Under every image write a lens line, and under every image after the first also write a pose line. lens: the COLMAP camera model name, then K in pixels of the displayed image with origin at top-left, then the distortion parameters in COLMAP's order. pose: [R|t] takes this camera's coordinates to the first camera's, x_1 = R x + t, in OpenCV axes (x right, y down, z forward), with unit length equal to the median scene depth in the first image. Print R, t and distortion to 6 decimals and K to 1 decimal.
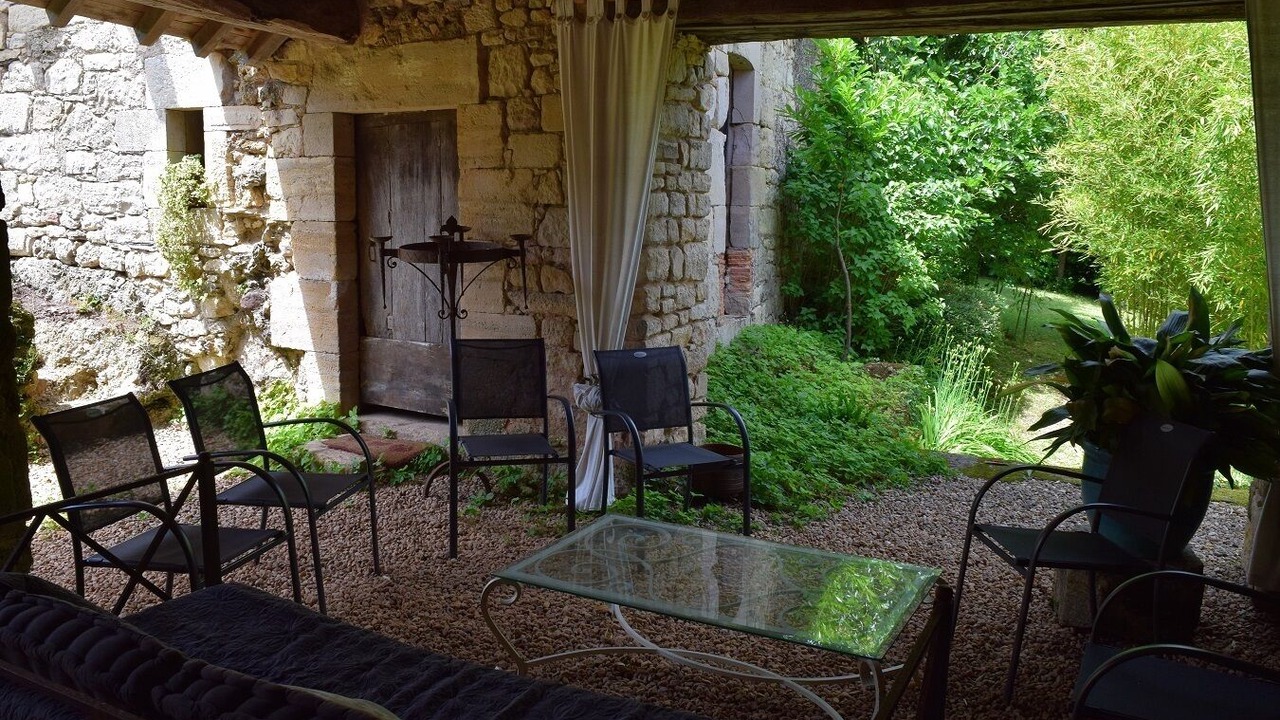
lens RADIAL K [[1007.4, 0, 636.4], [0, 1007.4, 359.2], [0, 0, 1]] dist [-0.094042, 0.023995]
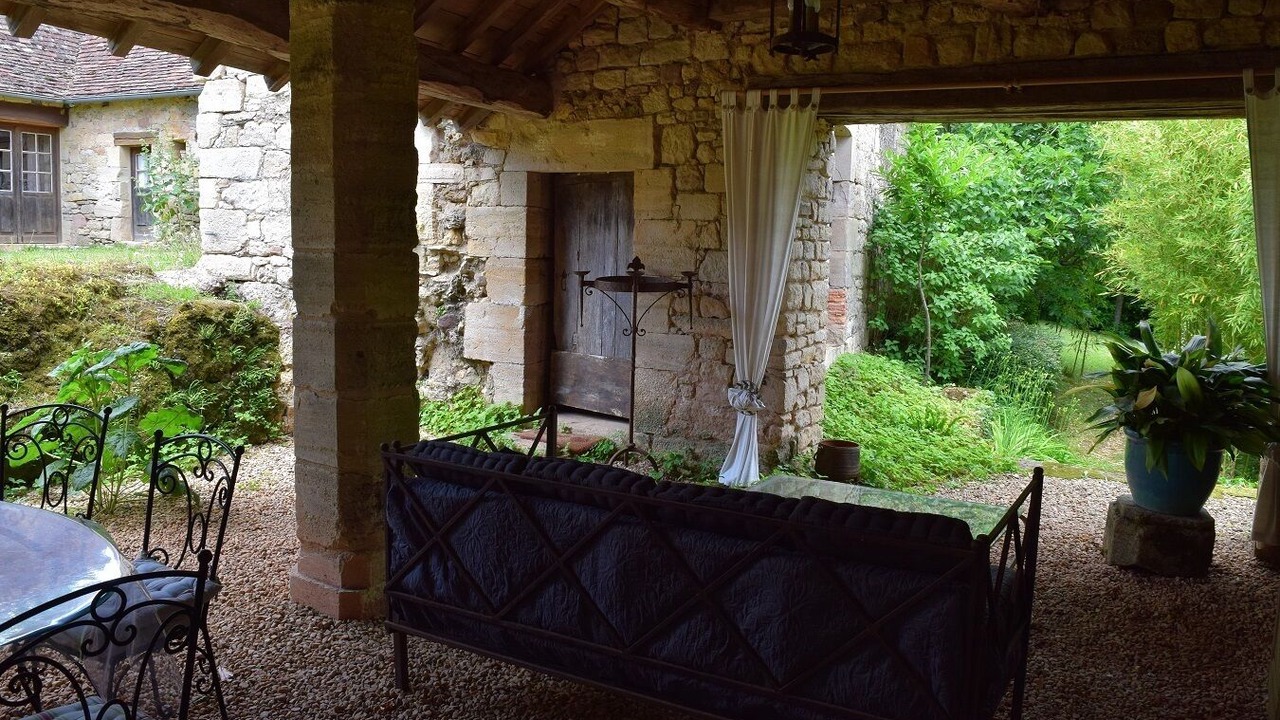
lens RADIAL K [[1007.4, 0, 642.4], [0, 1007.4, 356.6], [0, 0, 1]] dist [-0.094042, 0.023995]
pose [[0.998770, 0.020812, -0.045013, -0.092063], [-0.022677, 0.998889, -0.041322, 0.032003], [0.044103, 0.042292, 0.998131, -0.231734]]
